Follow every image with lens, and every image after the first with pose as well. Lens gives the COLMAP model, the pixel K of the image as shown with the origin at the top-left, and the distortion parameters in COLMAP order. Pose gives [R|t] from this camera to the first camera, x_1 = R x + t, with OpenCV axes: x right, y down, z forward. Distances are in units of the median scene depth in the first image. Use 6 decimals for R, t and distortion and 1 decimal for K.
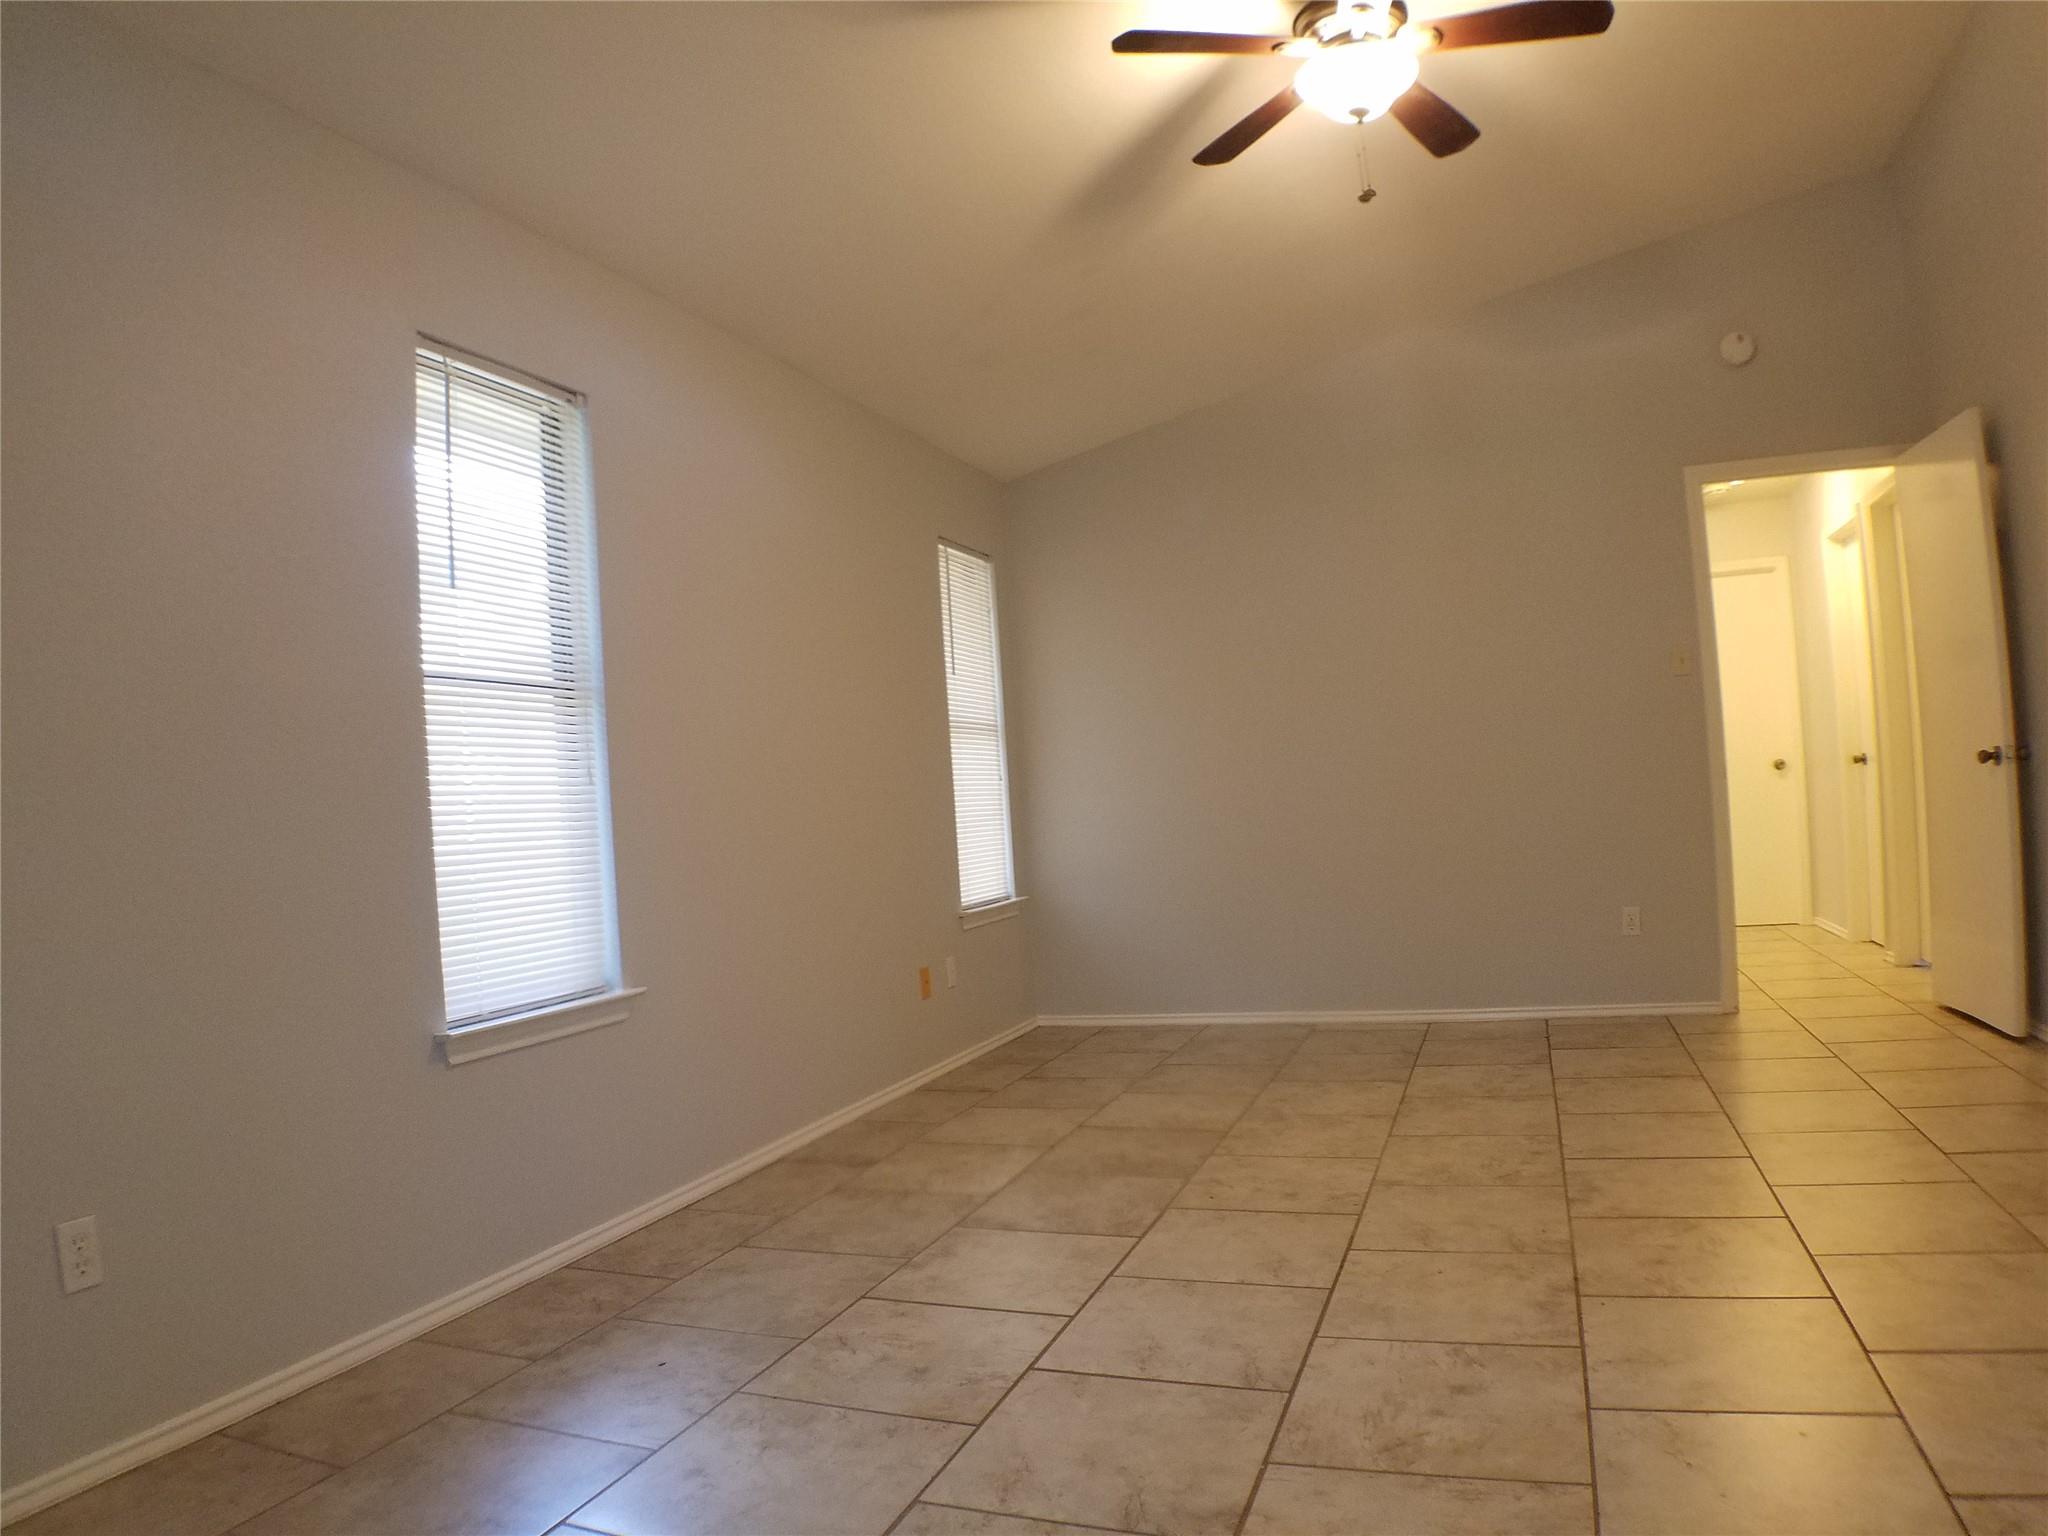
lens RADIAL K [[1283.1, 0, 1026.2], [0, 1283.1, 778.5], [0, 0, 1]] dist [-0.139121, 0.013121]
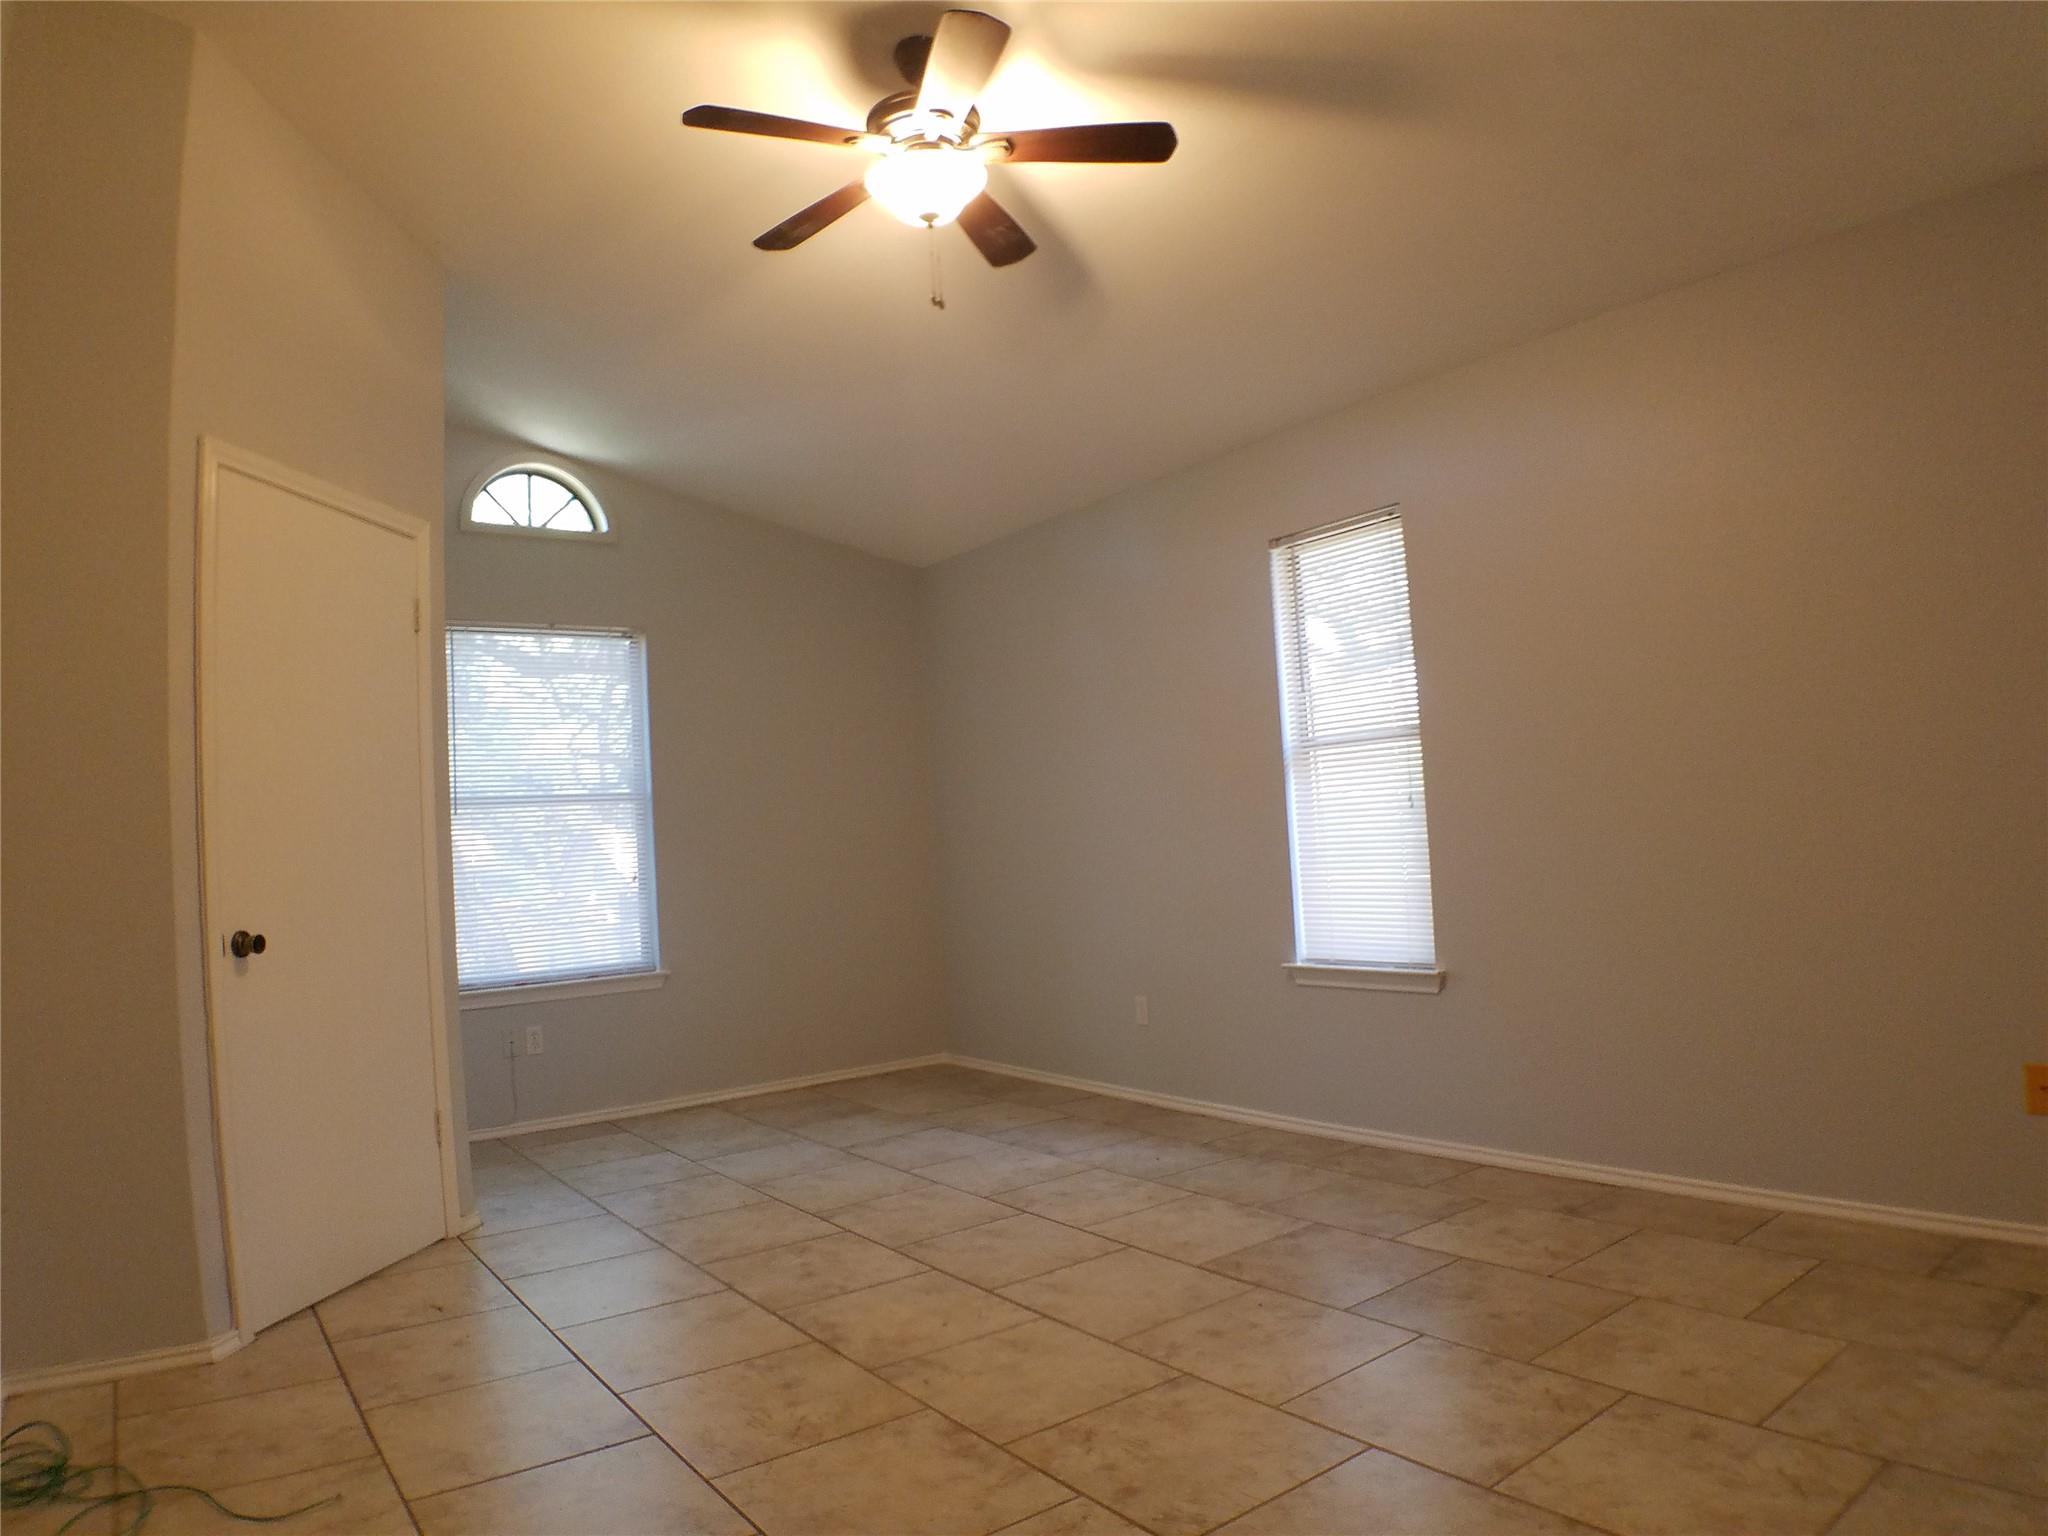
lens RADIAL K [[1283.1, 0, 1025.6], [0, 1283.1, 775.1], [0, 0, 1]] dist [-0.139121, 0.013121]
pose [[-0.528233, 0.048927, -0.847689, 1.145601], [0.111056, 0.993744, -0.011846, -0.069128], [0.841806, -0.100398, -0.530361, 1.594276]]
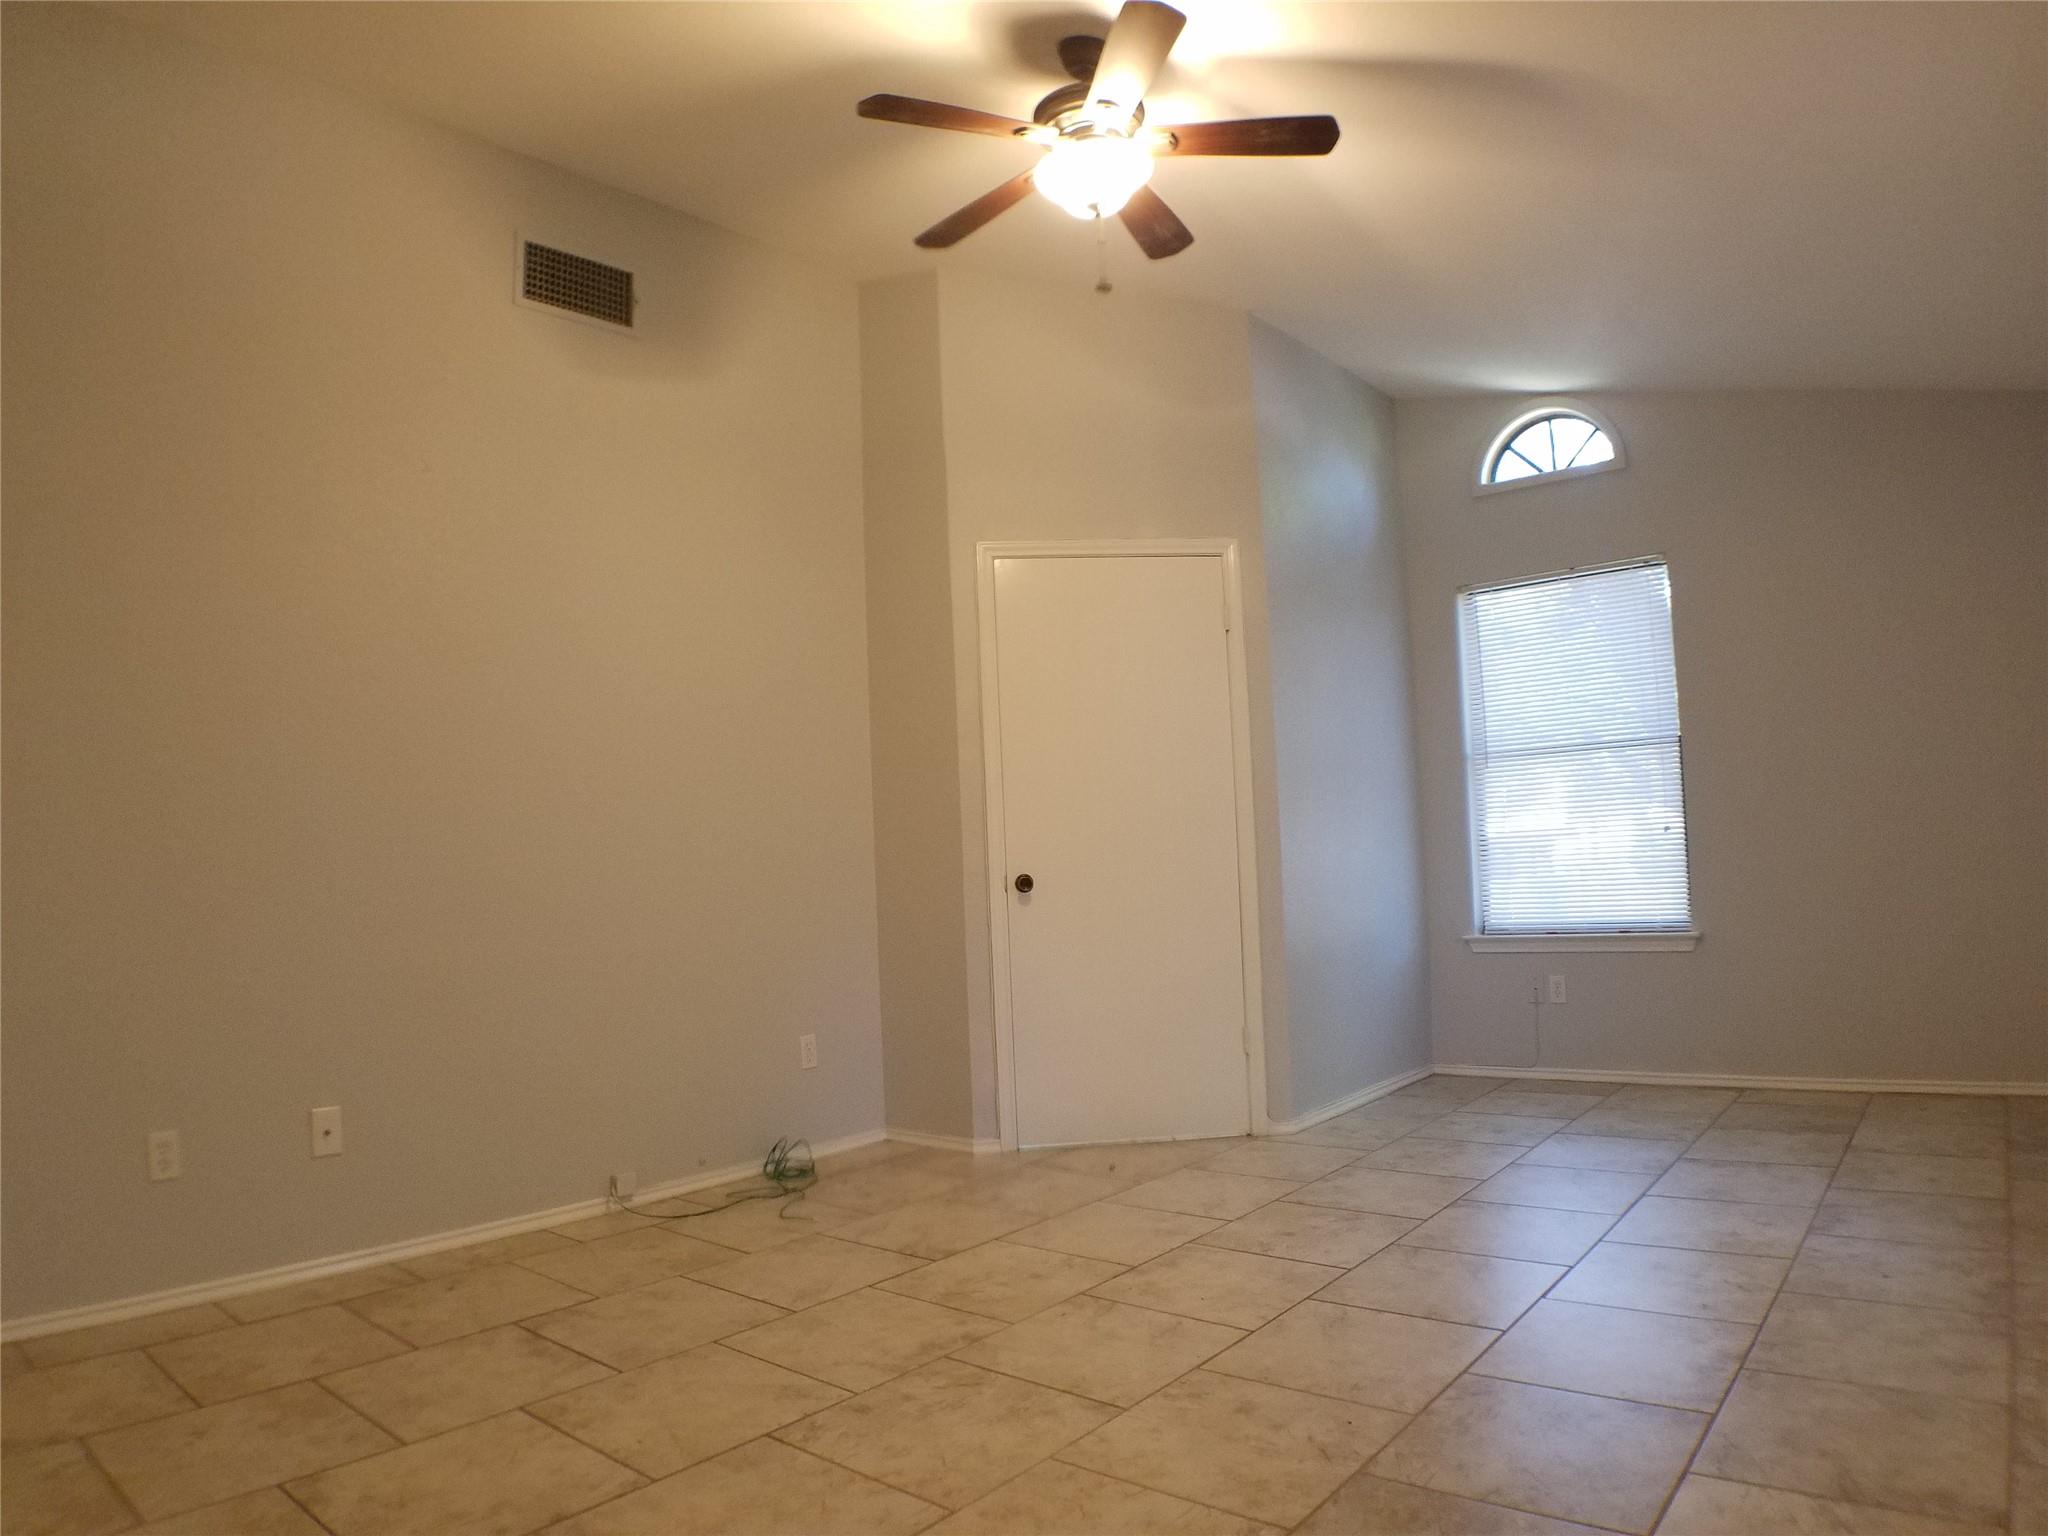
lens RADIAL K [[1283.1, 0, 1011.1], [0, 1283.1, 787.1], [0, 0, 1]] dist [-0.139121, 0.013121]
pose [[-0.938509, 0.124755, 0.321927, 0.068148], [0.097751, 0.990295, -0.098791, 0.029348], [-0.331128, -0.061248, -0.941596, 2.013604]]
